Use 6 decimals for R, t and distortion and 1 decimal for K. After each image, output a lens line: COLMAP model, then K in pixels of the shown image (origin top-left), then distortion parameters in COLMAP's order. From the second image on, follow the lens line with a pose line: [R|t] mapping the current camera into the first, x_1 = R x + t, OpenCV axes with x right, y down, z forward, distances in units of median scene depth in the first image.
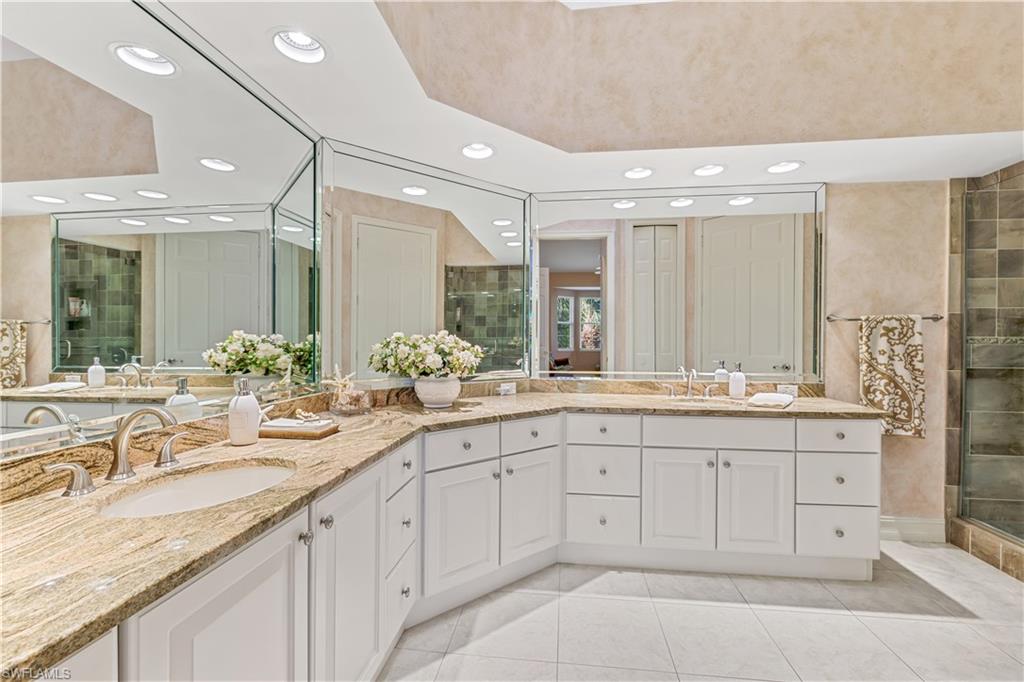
lens RADIAL K [[434.8, 0, 513.5], [0, 434.8, 343.4], [0, 0, 1]] dist [-0.002038, -0.000132]
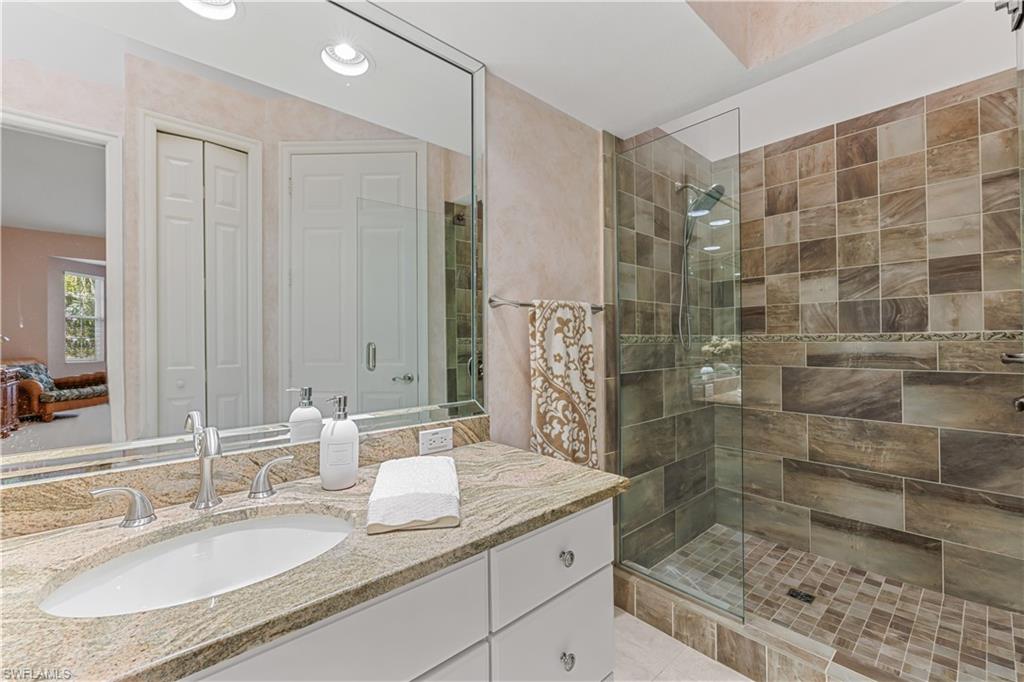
lens RADIAL K [[434.8, 0, 516.1], [0, 434.8, 342.4], [0, 0, 1]] dist [-0.002038, -0.000132]
pose [[0.662753, -0.007016, 0.748805, 0.327442], [0.013339, 0.999908, -0.002438, -0.001379], [-0.748719, 0.011604, 0.662786, 0.618723]]
